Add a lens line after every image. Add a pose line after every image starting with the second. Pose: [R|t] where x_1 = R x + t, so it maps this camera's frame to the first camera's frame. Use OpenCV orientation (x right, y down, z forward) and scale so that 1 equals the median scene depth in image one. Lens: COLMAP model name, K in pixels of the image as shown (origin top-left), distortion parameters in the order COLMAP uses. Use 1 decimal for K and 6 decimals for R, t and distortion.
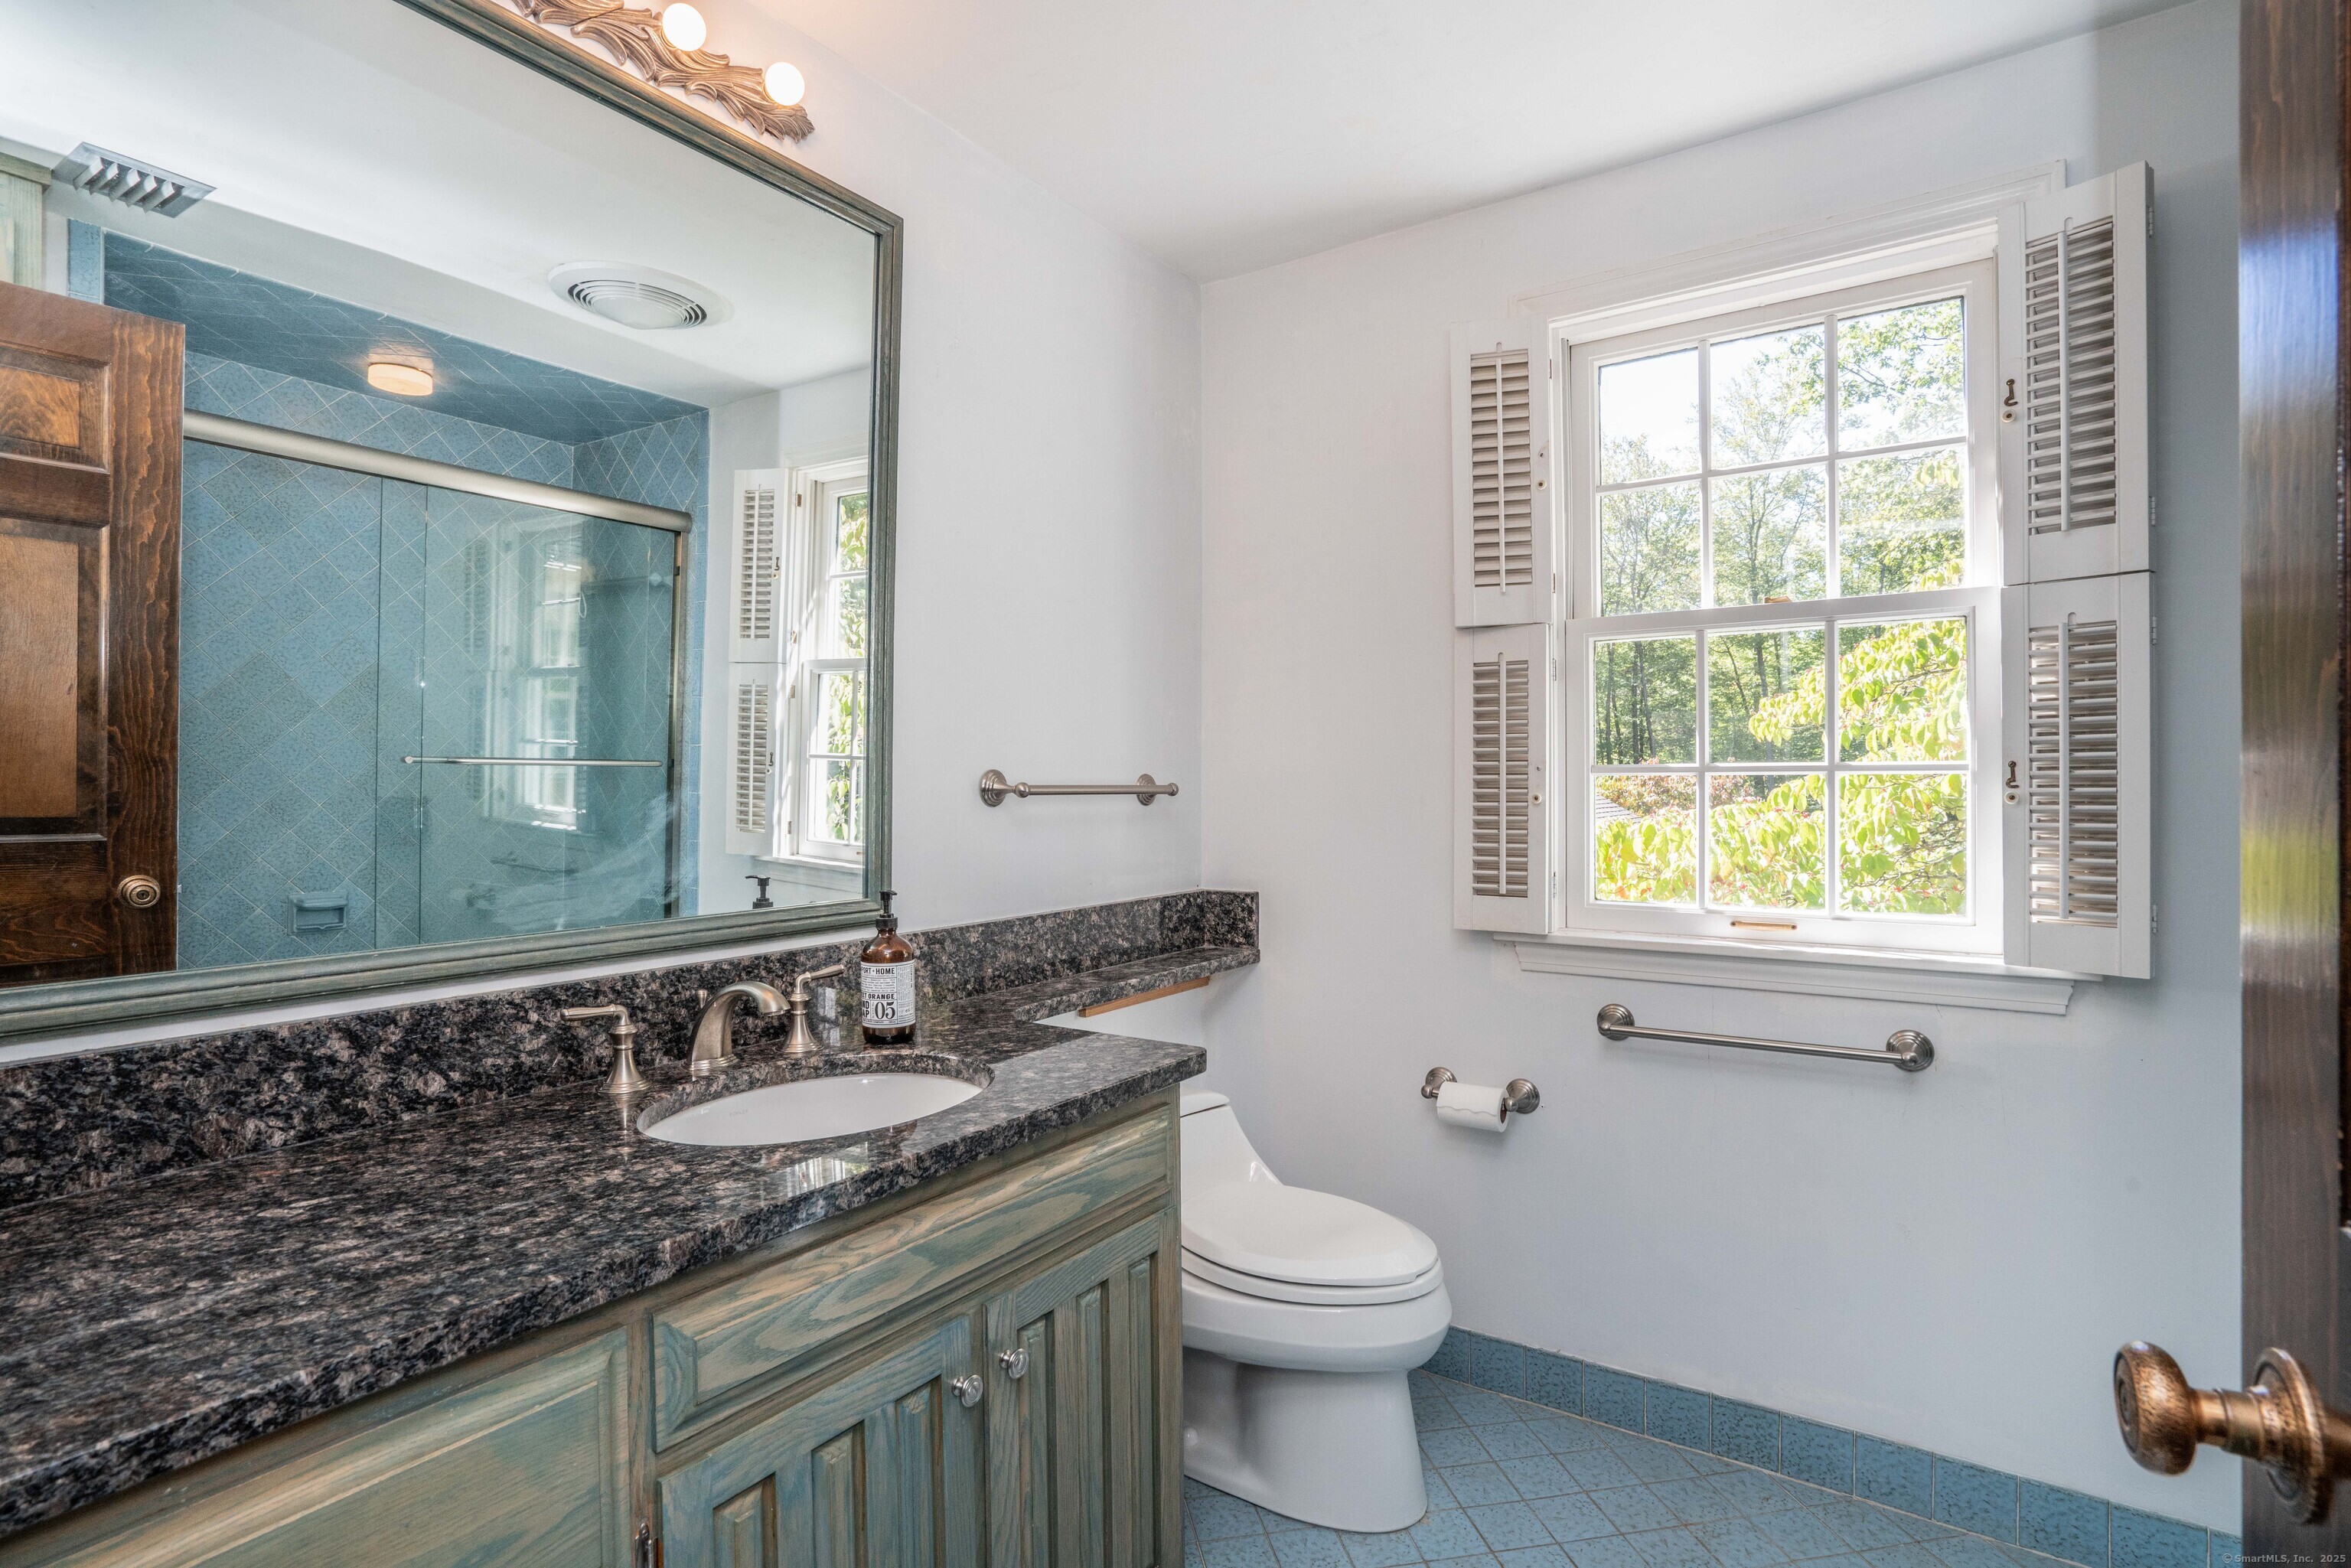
lens RADIAL K [[1163.9, 0, 1175.5], [0, 1163.9, 784.0], [0, 0, 1]] dist [-0.000879, -0.000090]
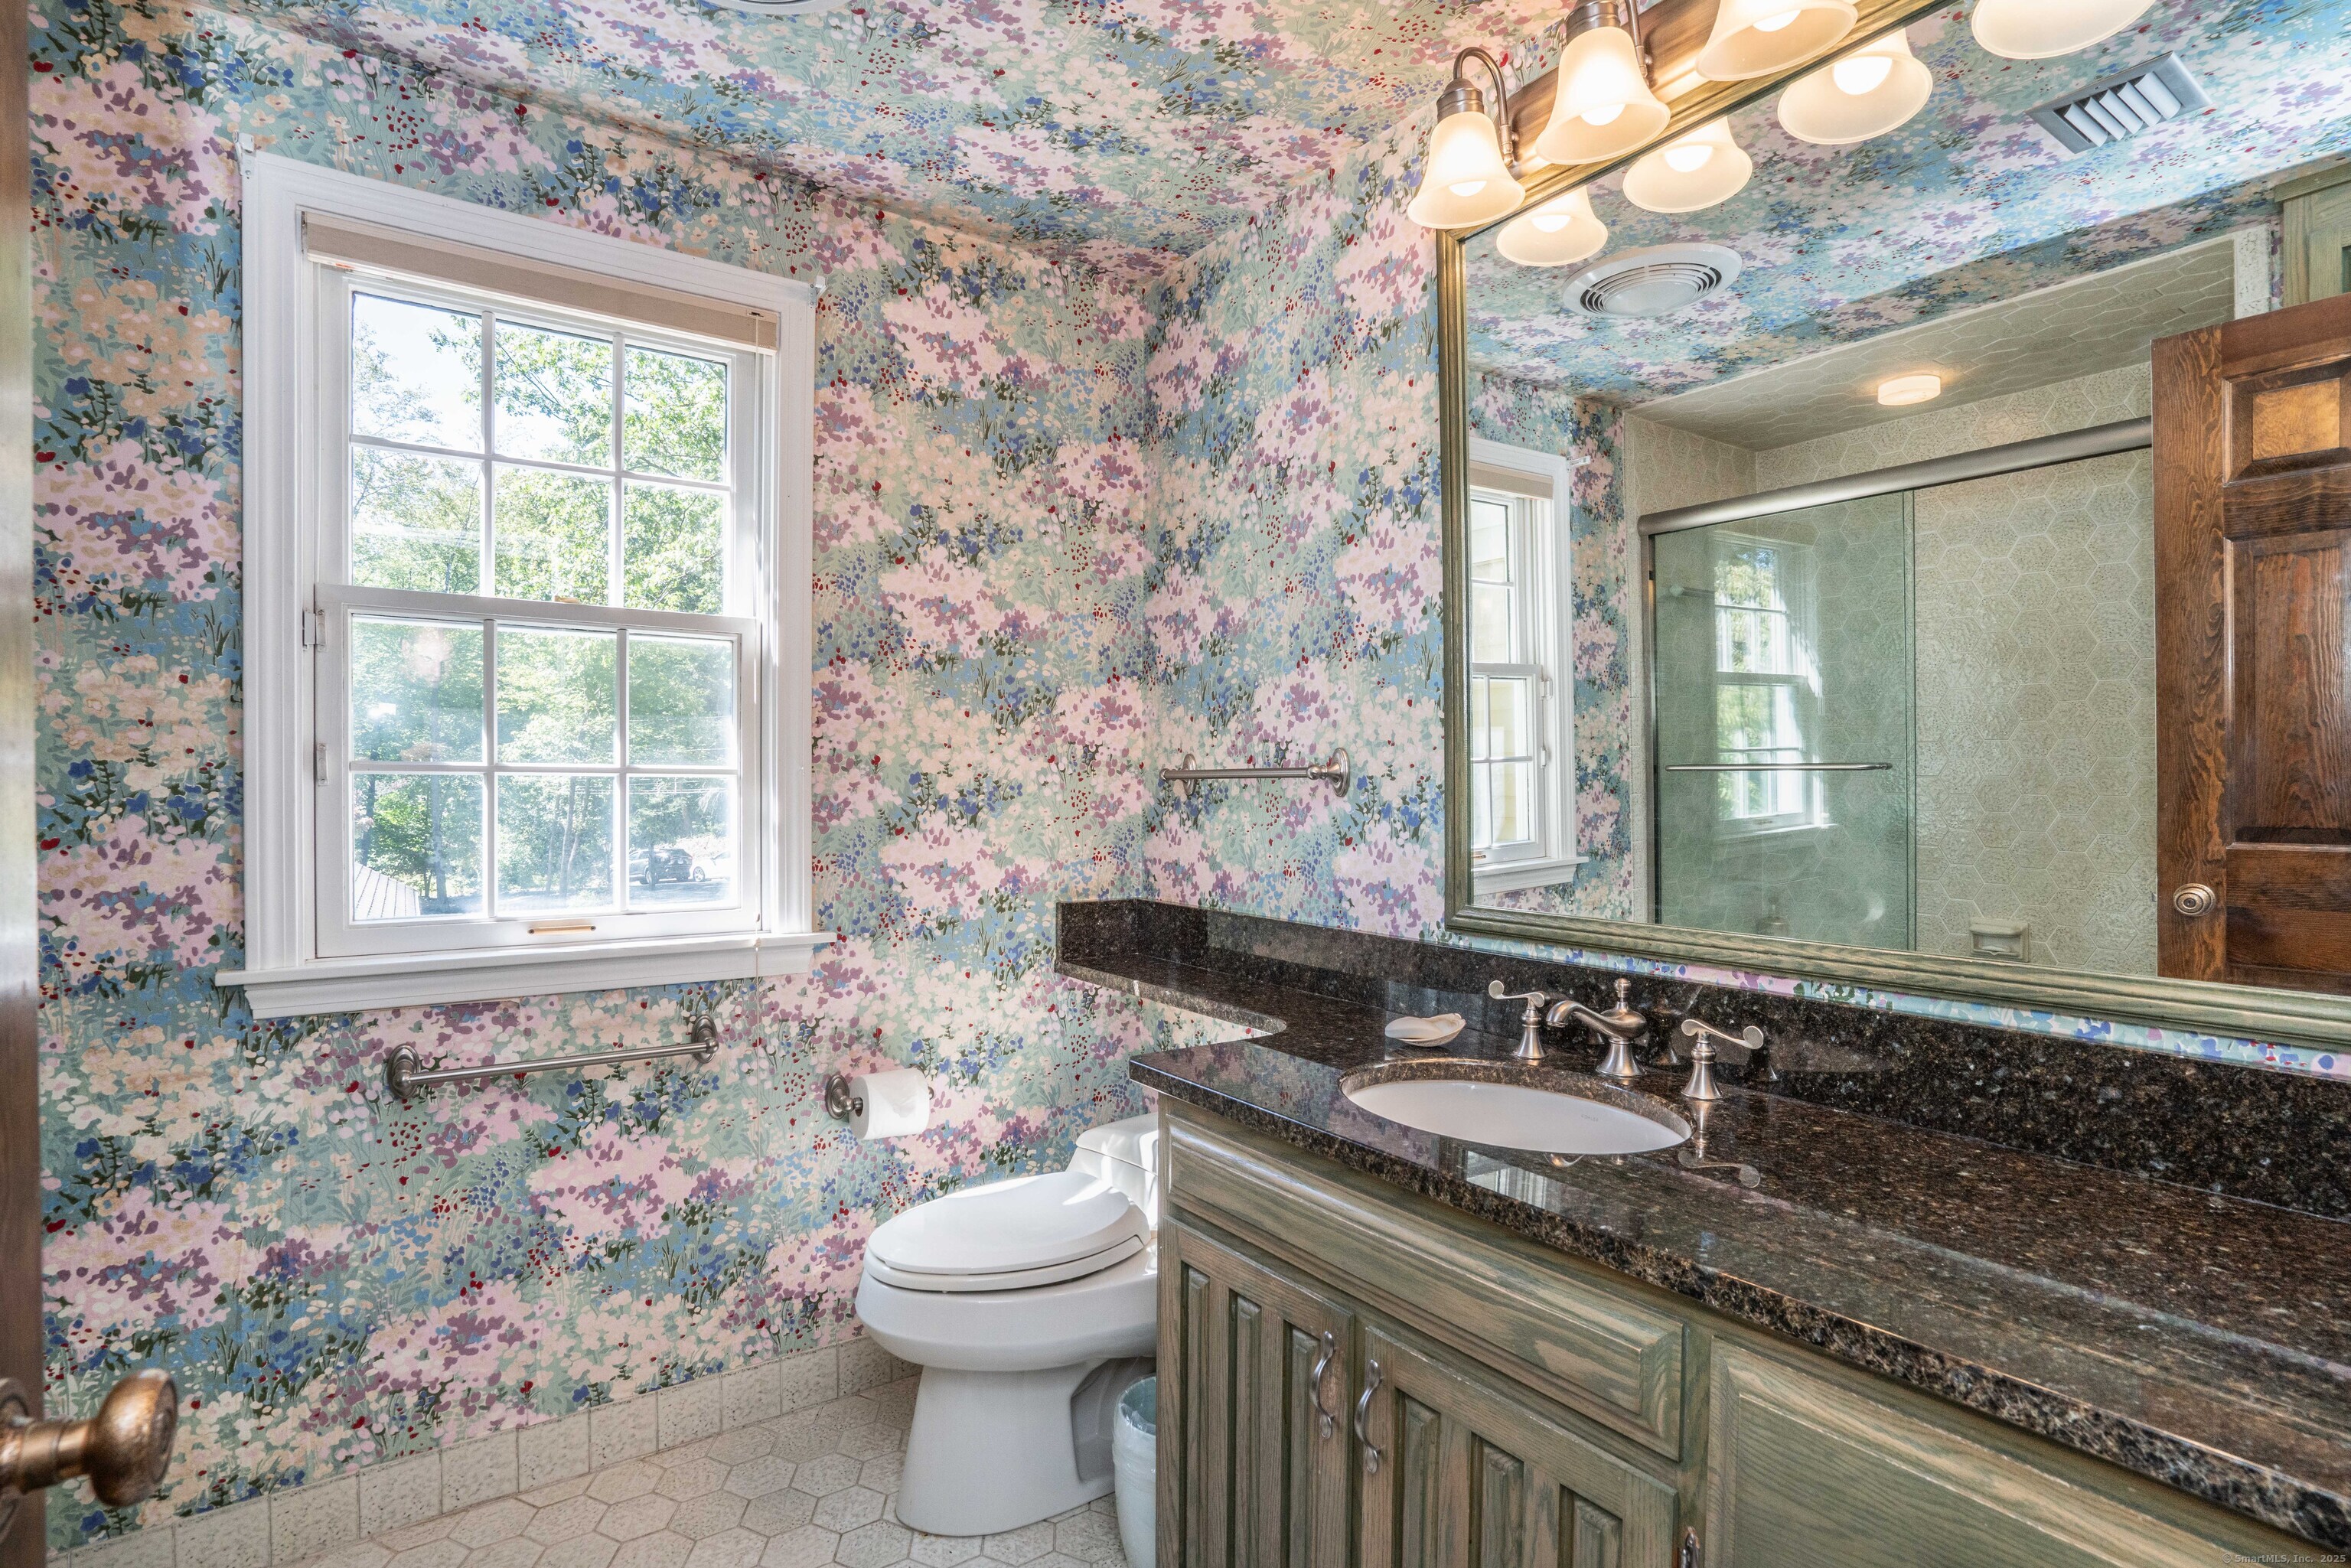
lens RADIAL K [[1163.9, 0, 1175.5], [0, 1163.9, 784.0], [0, 0, 1]] dist [-0.000879, -0.000090]
pose [[0.356617, 0.001639, 0.934249, -0.232684], [-0.001112, 0.999998, -0.001330, -0.001221], [-0.934250, -0.000565, 0.356618, 0.153716]]
